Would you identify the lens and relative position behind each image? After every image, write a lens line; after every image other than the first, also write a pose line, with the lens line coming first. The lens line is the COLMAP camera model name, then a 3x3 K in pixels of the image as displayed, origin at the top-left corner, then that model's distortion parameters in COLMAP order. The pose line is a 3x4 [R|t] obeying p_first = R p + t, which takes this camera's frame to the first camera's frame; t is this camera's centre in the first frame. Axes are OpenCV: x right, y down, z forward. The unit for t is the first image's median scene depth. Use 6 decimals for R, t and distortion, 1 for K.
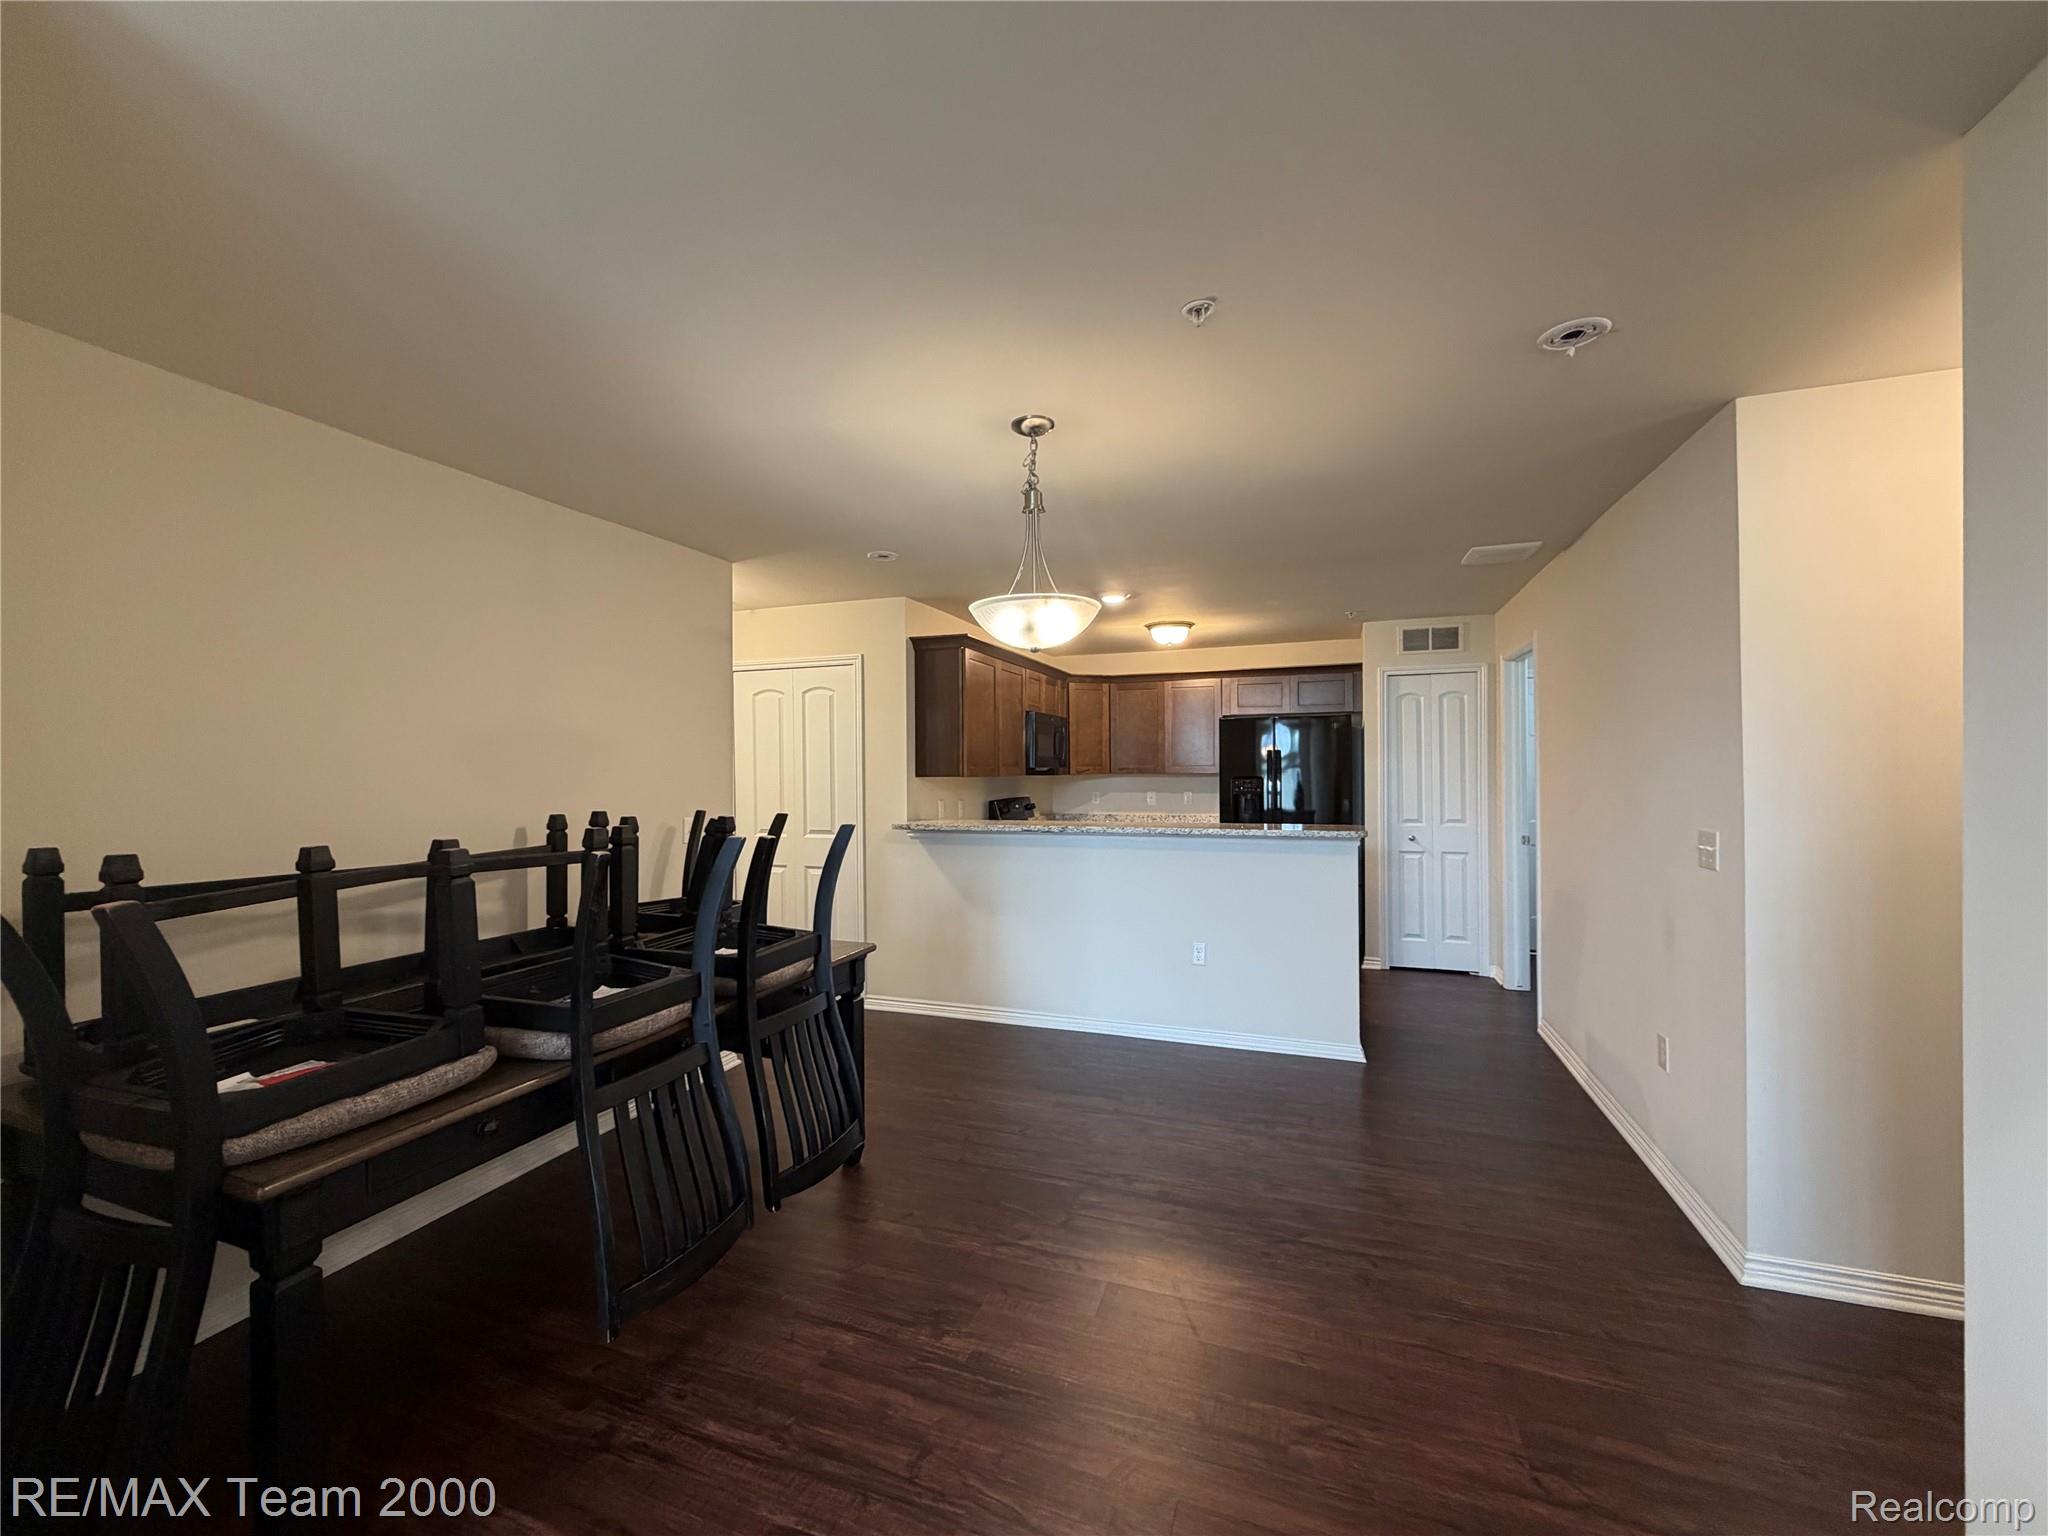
lens RADIAL K [[816.9, 0, 1010.7], [0, 816.9, 767.8], [0, 0, 1]] dist [-0.000044, 0.000441]
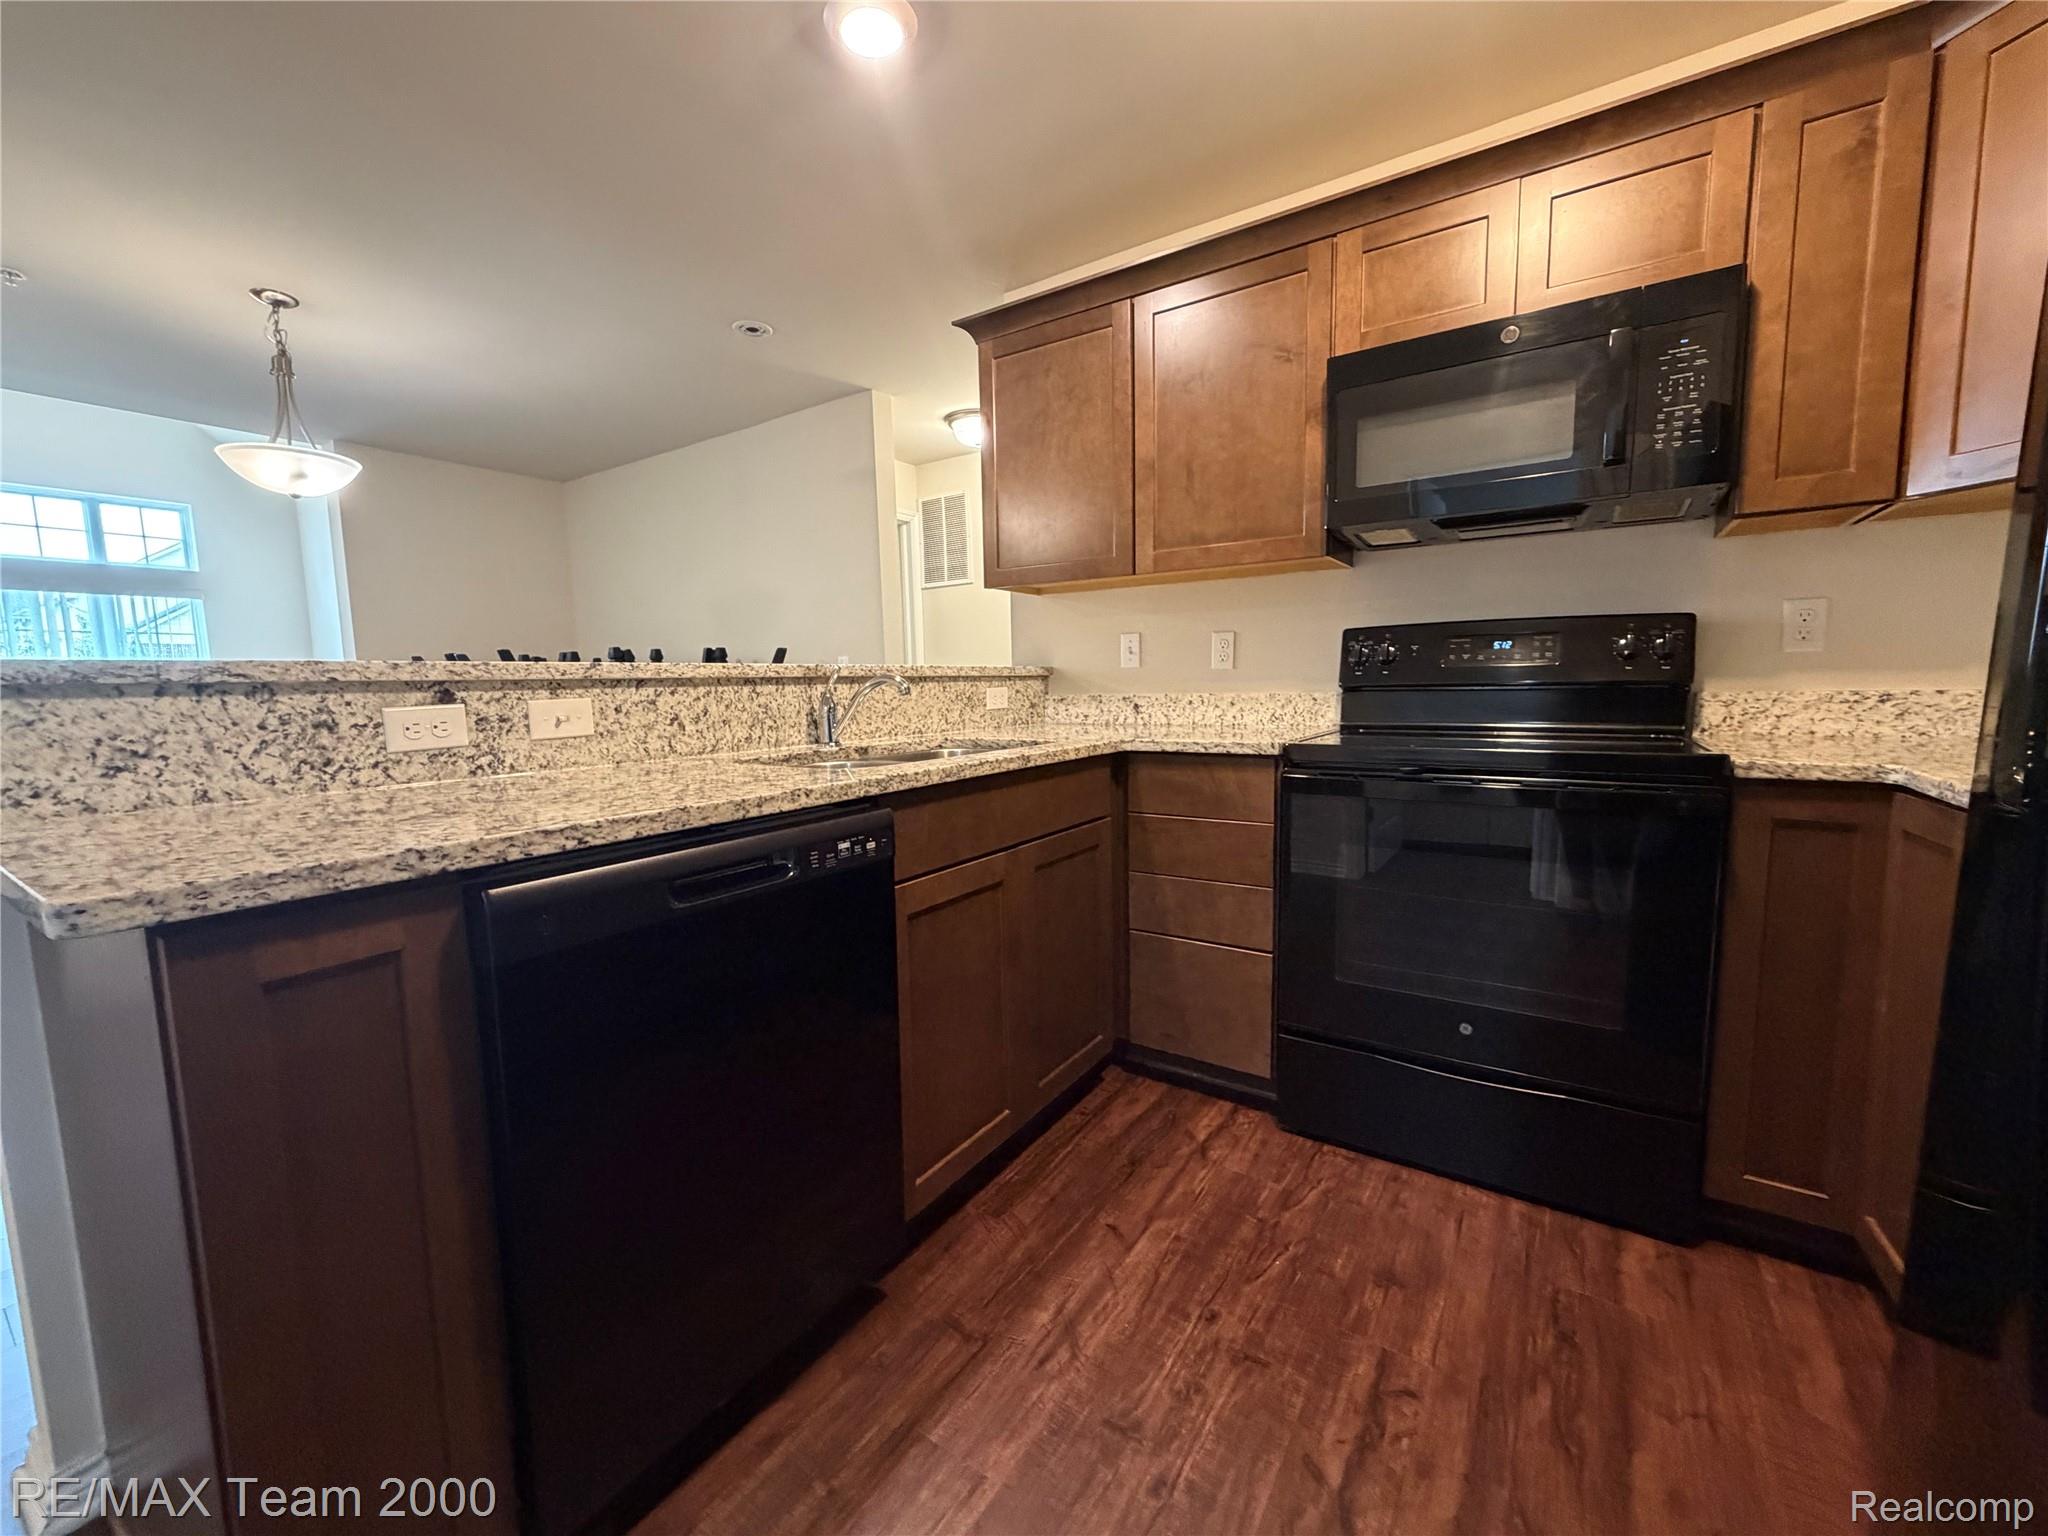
lens RADIAL K [[816.9, 0, 1014.9], [0, 816.9, 768.0], [0, 0, 1]] dist [-0.000044, 0.000441]
pose [[-0.233681, 0.116266, -0.965337, 0.597770], [0.023566, 0.993211, 0.113919, 0.085560], [0.972028, 0.003872, -0.234835, 1.402676]]
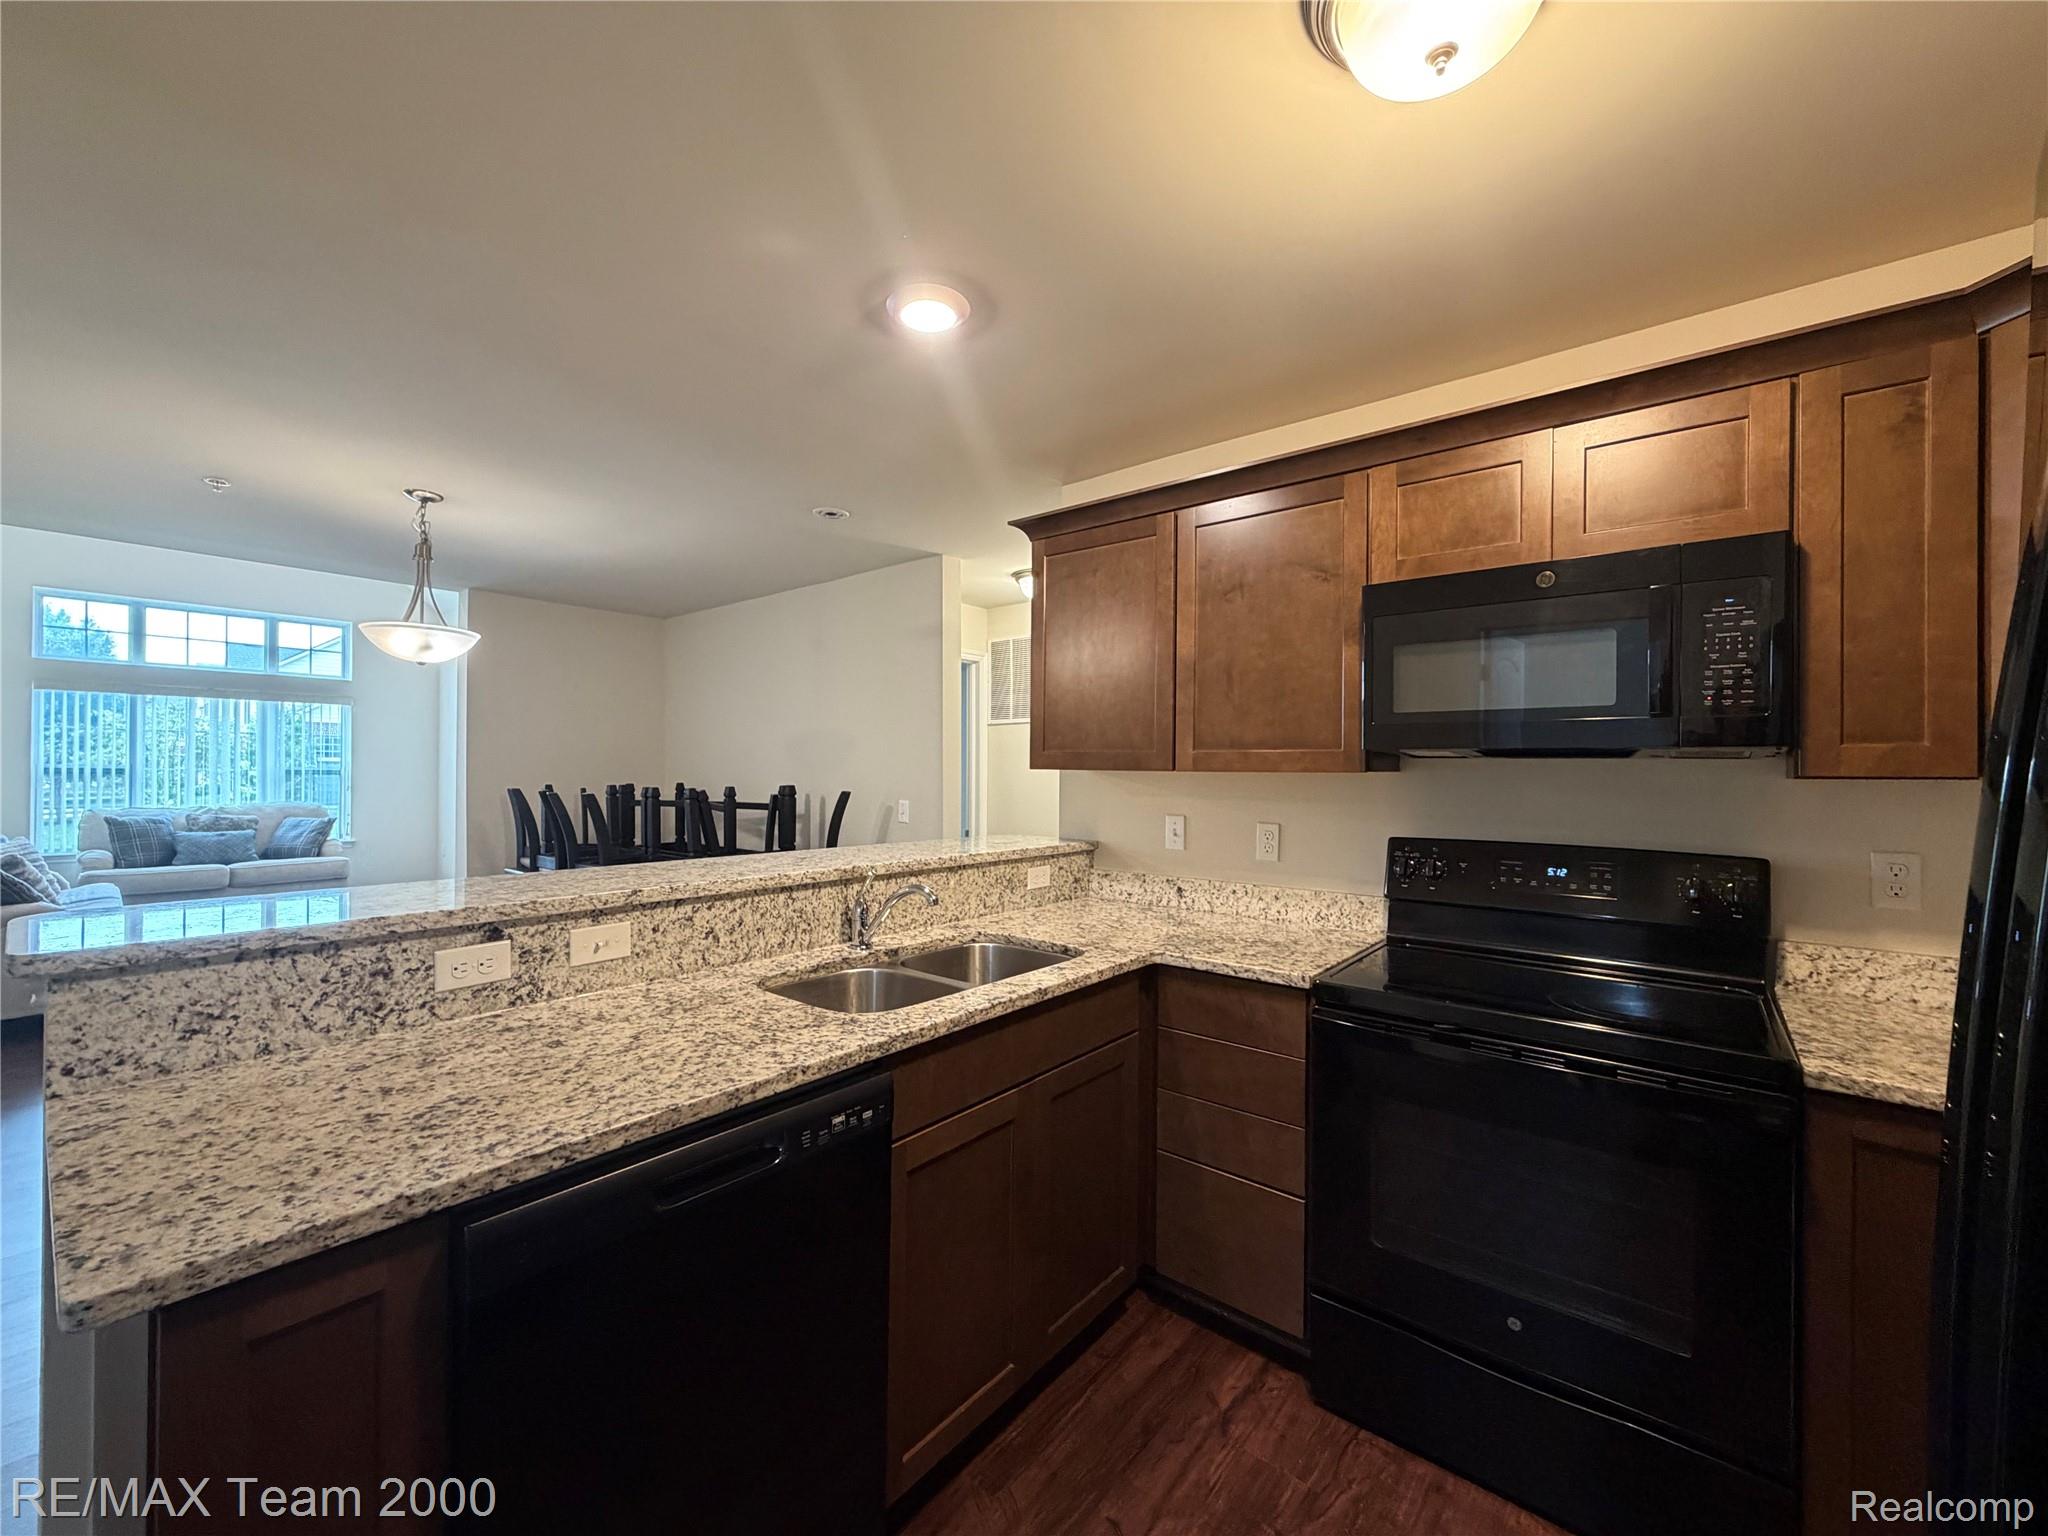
lens RADIAL K [[816.9, 0, 1015.0], [0, 816.9, 768.4], [0, 0, 1]] dist [-0.000044, 0.000441]
pose [[-0.328149, 0.002118, -0.944624, 0.590770], [-0.005571, 0.999976, 0.004177, 0.010760], [0.944610, 0.006633, -0.328129, 1.433482]]
